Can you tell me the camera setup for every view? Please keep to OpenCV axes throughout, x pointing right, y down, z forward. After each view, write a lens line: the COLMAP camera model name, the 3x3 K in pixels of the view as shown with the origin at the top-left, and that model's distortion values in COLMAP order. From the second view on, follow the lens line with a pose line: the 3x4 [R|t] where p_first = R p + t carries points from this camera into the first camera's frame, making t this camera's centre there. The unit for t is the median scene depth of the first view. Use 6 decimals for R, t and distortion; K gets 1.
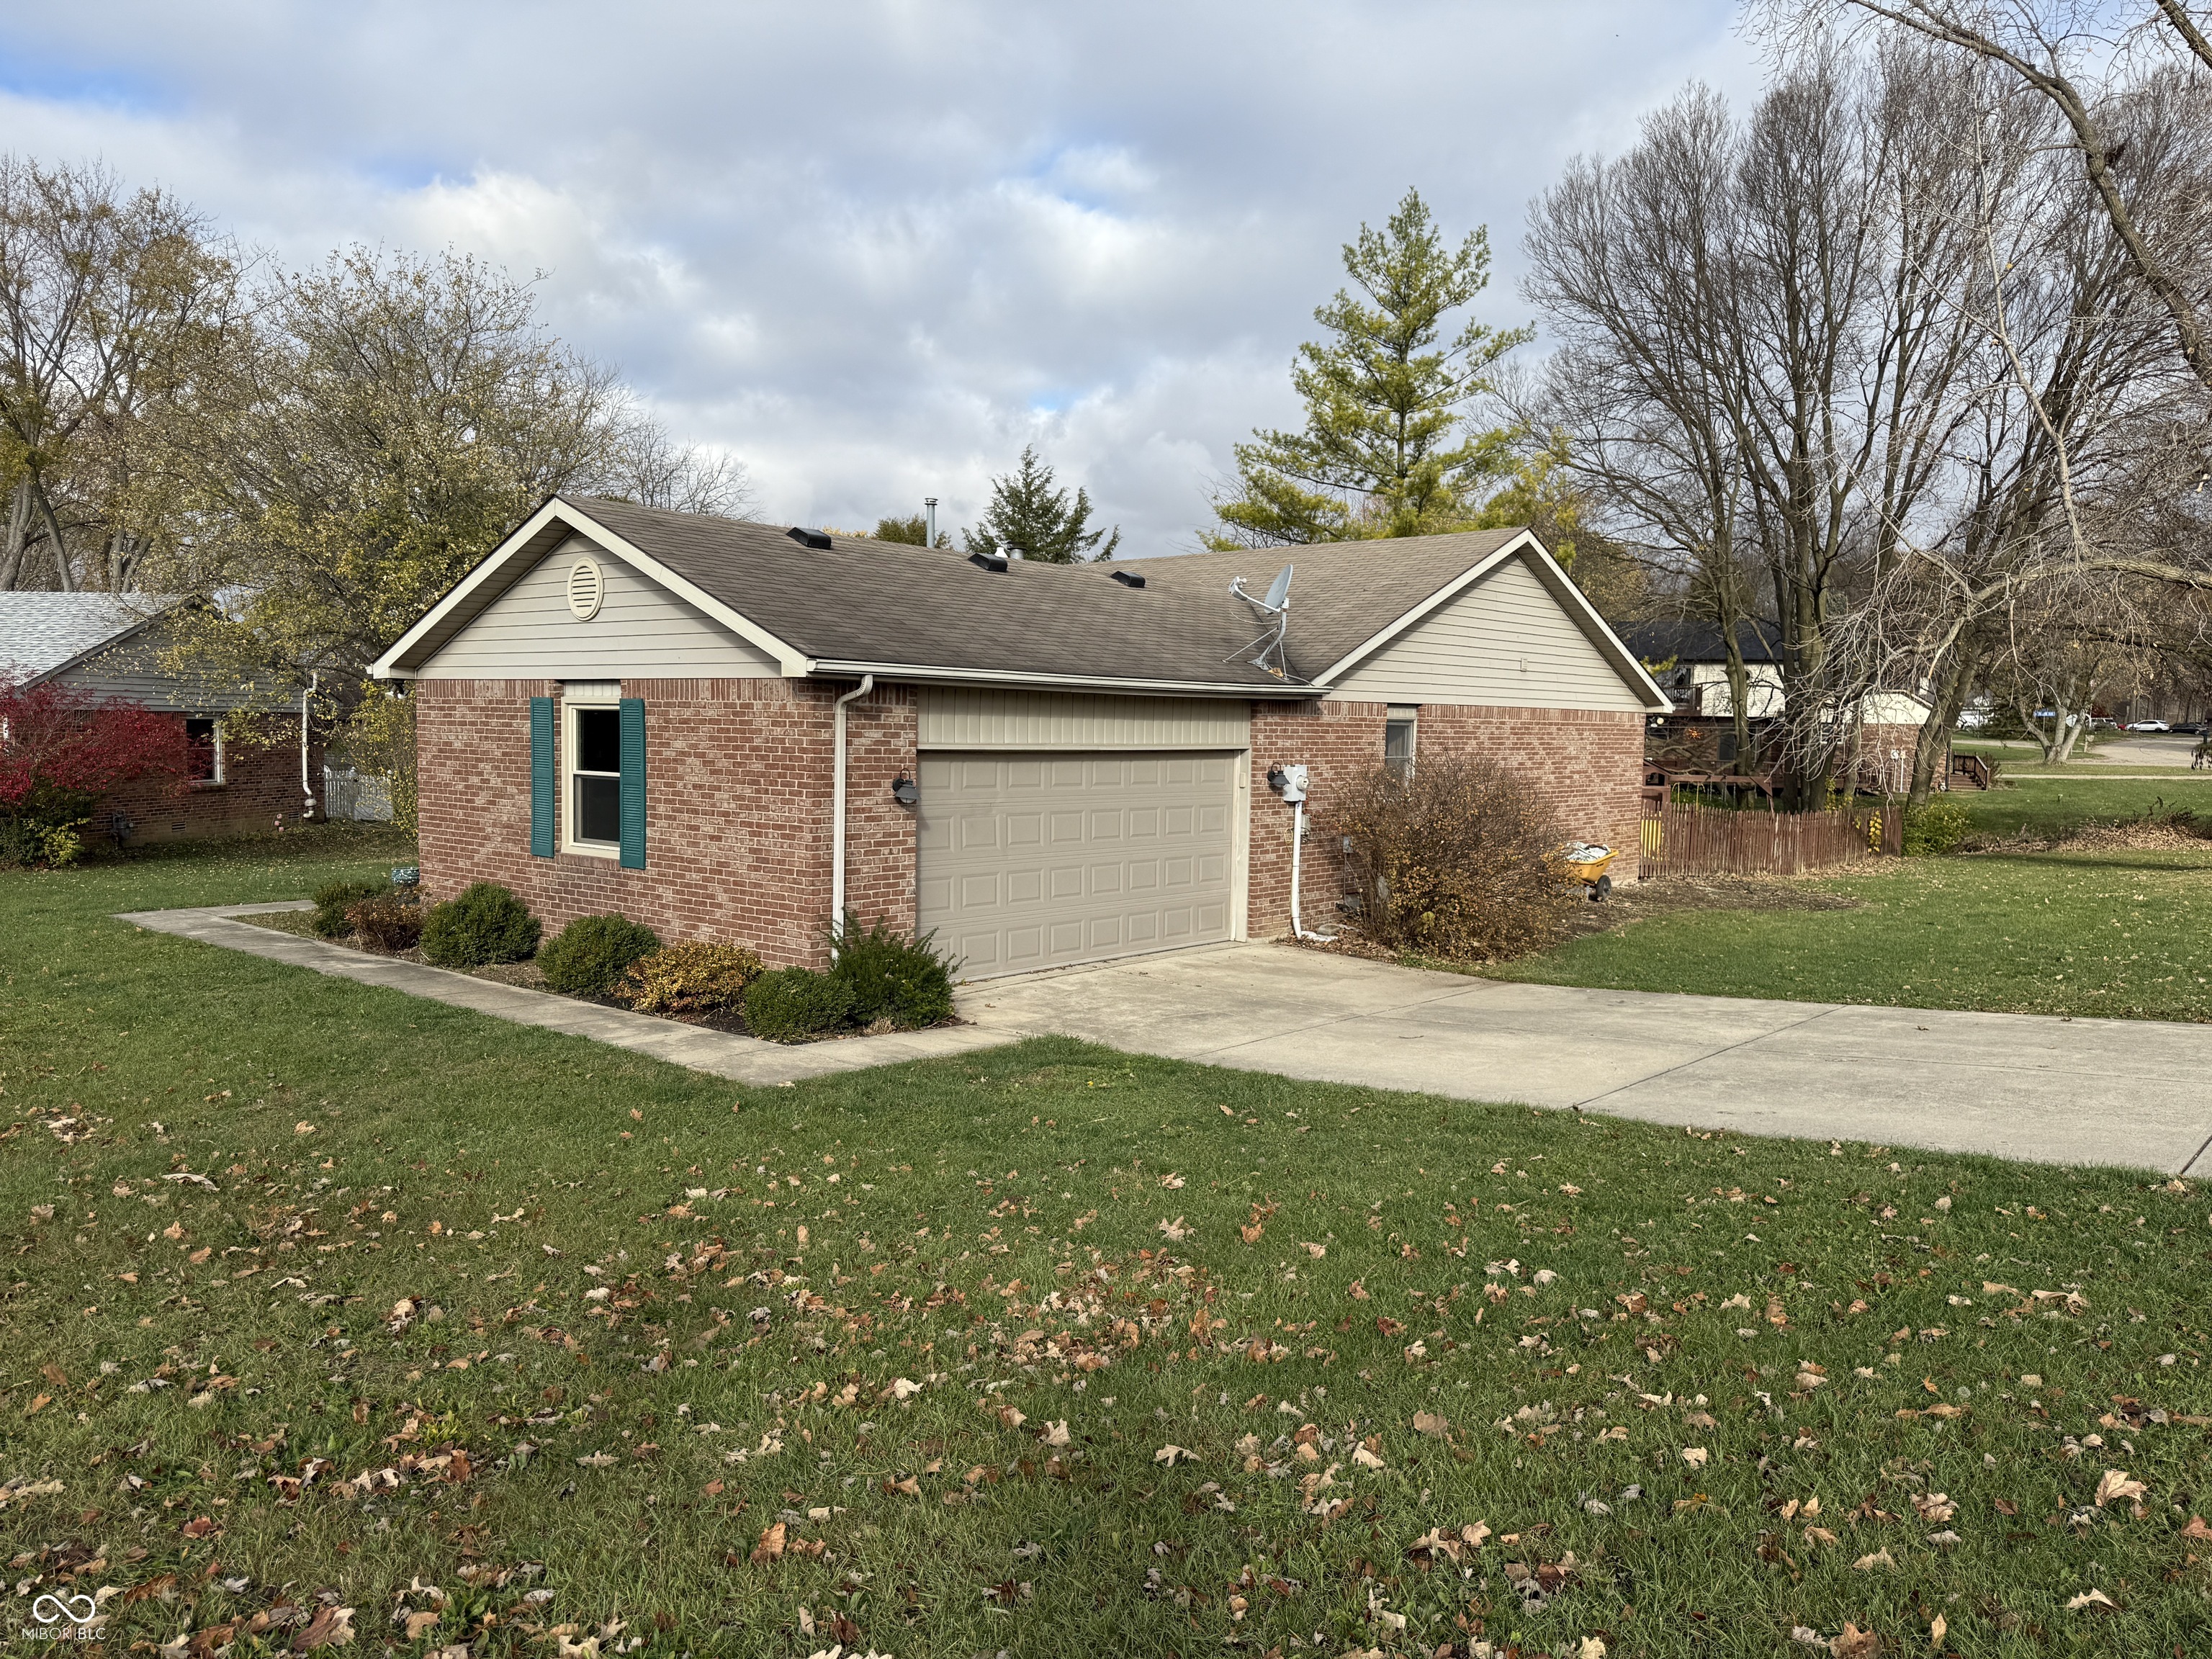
lens RADIAL K [[1558.2, 0, 1124.5], [0, 1558.2, 854.2], [0, 0, 1]] dist [0.055378, -0.059450]
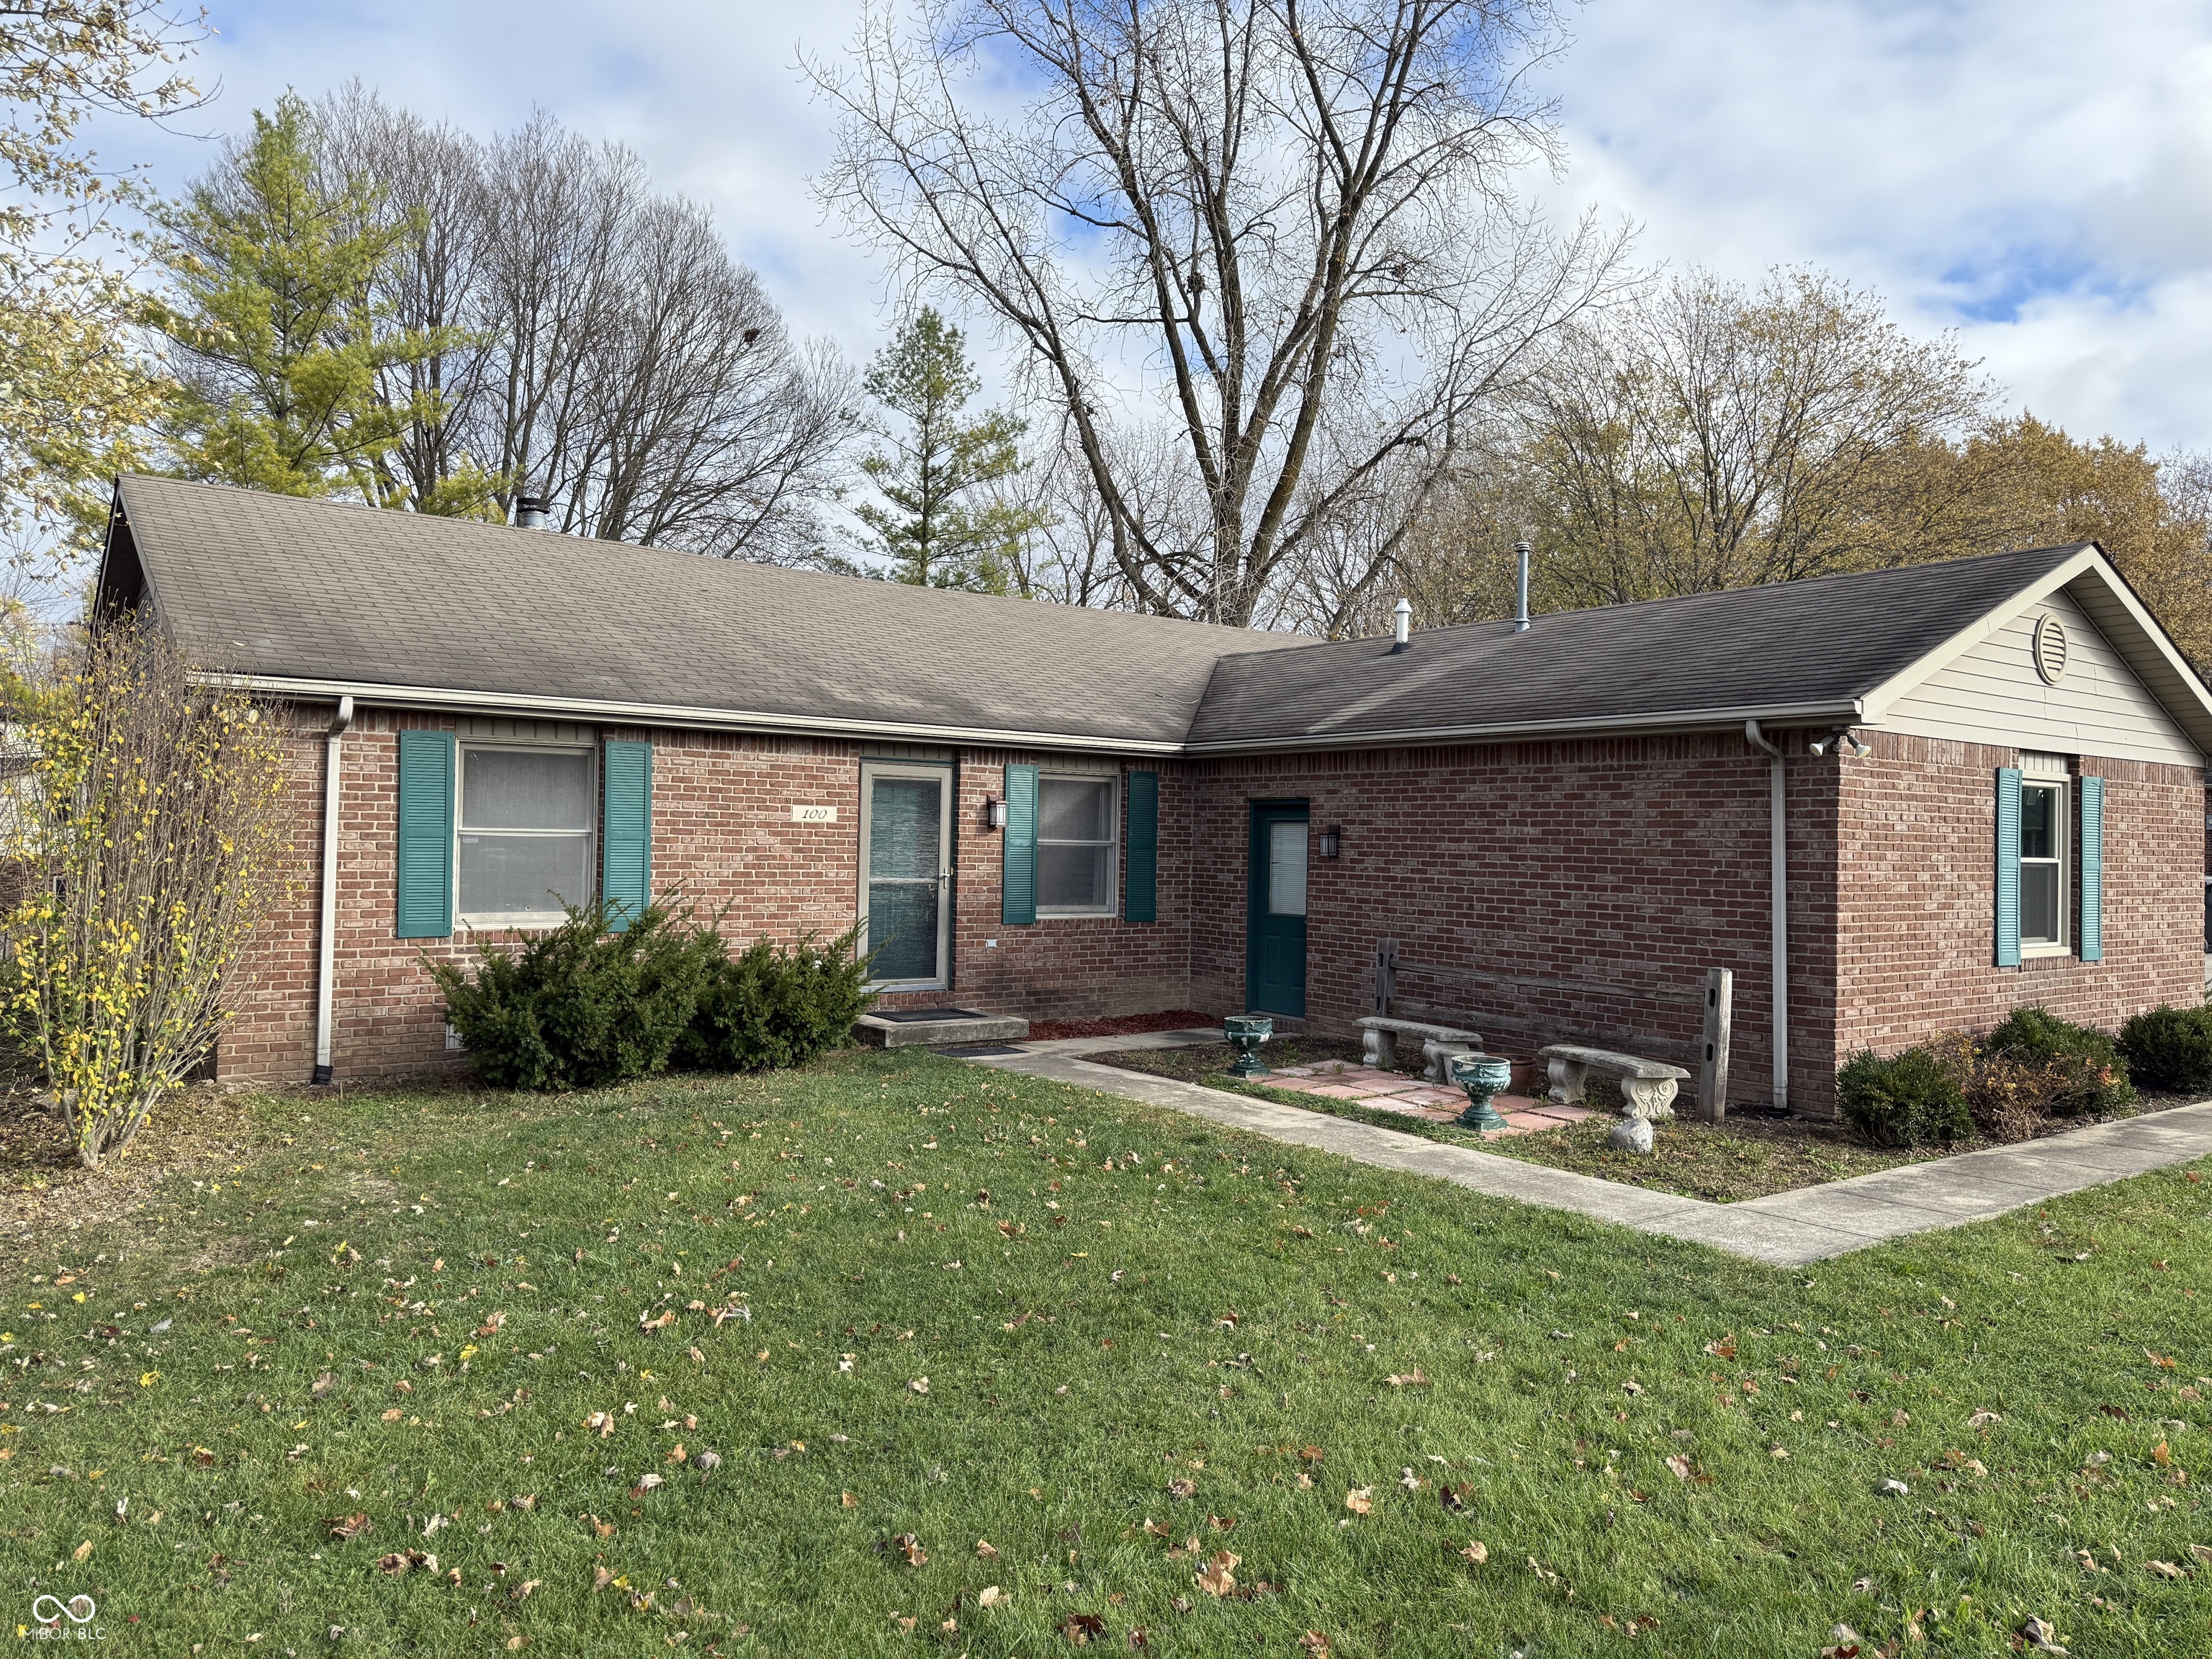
lens RADIAL K [[1558.2, 0, 1105.6], [0, 1558.2, 822.7], [0, 0, 1]] dist [0.055378, -0.059450]
pose [[0.234605, -0.000854, 0.972090, -1.365924], [0.067644, 0.997590, -0.015449, -0.098026], [-0.969734, 0.069380, 0.234098, 1.355616]]
